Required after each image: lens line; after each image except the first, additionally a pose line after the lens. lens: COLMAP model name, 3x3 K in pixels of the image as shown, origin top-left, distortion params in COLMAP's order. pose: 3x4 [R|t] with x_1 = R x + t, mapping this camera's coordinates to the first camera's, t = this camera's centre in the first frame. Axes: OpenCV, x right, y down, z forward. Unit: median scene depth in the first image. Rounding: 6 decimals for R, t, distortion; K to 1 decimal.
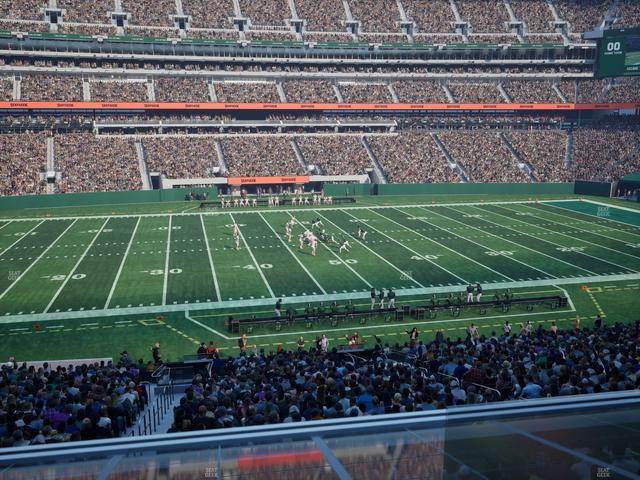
lens RADIAL K [[602.0, 0, 320.1], [0, 602.0, 238.1], [0, 0, 1]] dist [-0.000812, 0.000000]
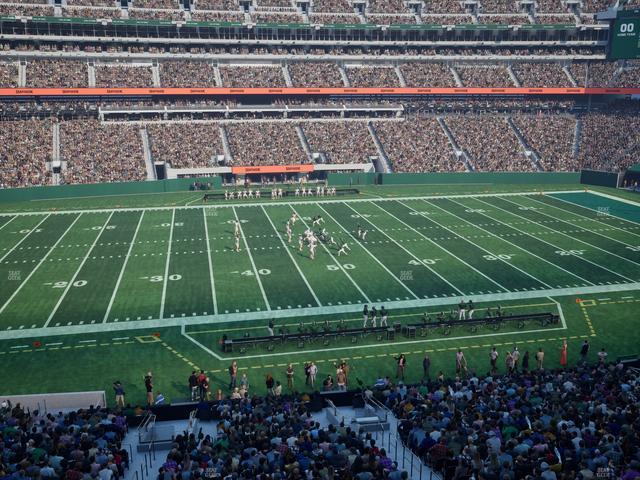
lens RADIAL K [[602.0, 0, 320.2], [0, 602.0, 238.3], [0, 0, 1]] dist [-0.000812, 0.000000]
pose [[0.999821, 0.004693, -0.018315, 0.009803], [-0.003752, 0.998687, 0.051096, -0.027082], [0.018531, -0.051018, 0.998526, -0.002667]]
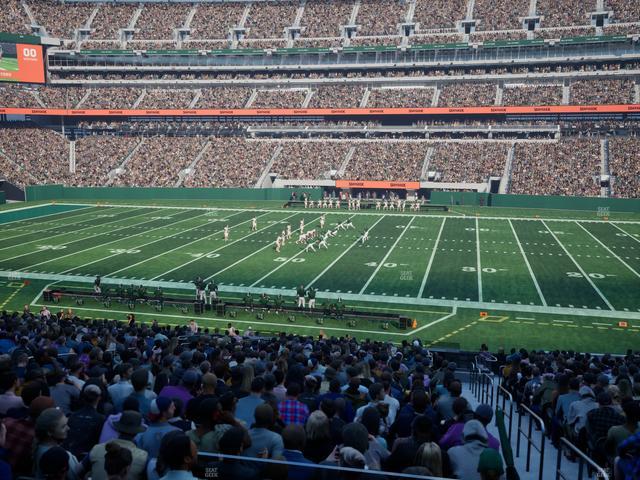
lens RADIAL K [[602.0, 0, 319.7], [0, 602.0, 238.0], [0, 0, 1]] dist [-0.000812, 0.000000]
pose [[0.890121, 0.077315, -0.449118, 0.223852], [-0.090399, 0.995876, -0.007725, 0.003956], [0.446668, 0.047476, 0.893439, 0.082368]]
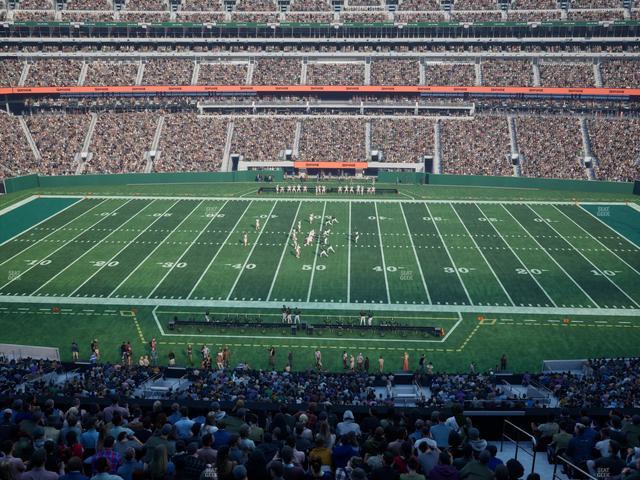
lens RADIAL K [[602.0, 0, 320.2], [0, 602.0, 239.0], [0, 0, 1]] dist [-0.000812, 0.000000]
pose [[0.961140, 0.083212, -0.263222, 0.164711], [-0.054813, 0.992029, 0.113462, -0.070429], [0.270566, -0.094624, 0.958040, -0.070808]]
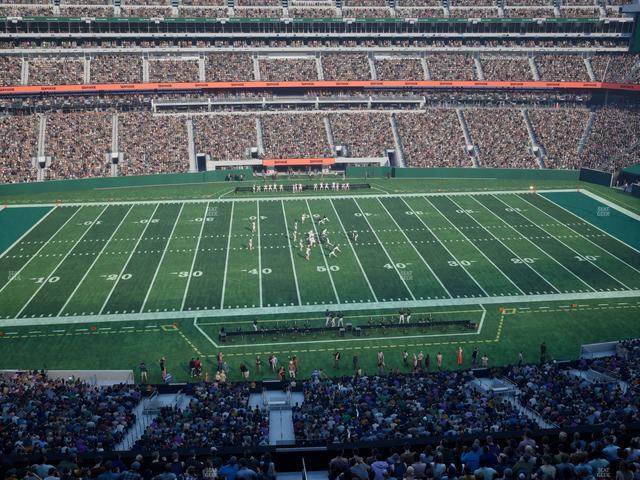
lens RADIAL K [[602.0, 0, 320.4], [0, 602.0, 239.3], [0, 0, 1]] dist [-0.000812, 0.000000]
pose [[0.992789, 0.039309, -0.113248, 0.073609], [-0.023861, 0.990603, 0.134670, -0.086488], [0.117478, -0.130996, 0.984398, -0.109369]]
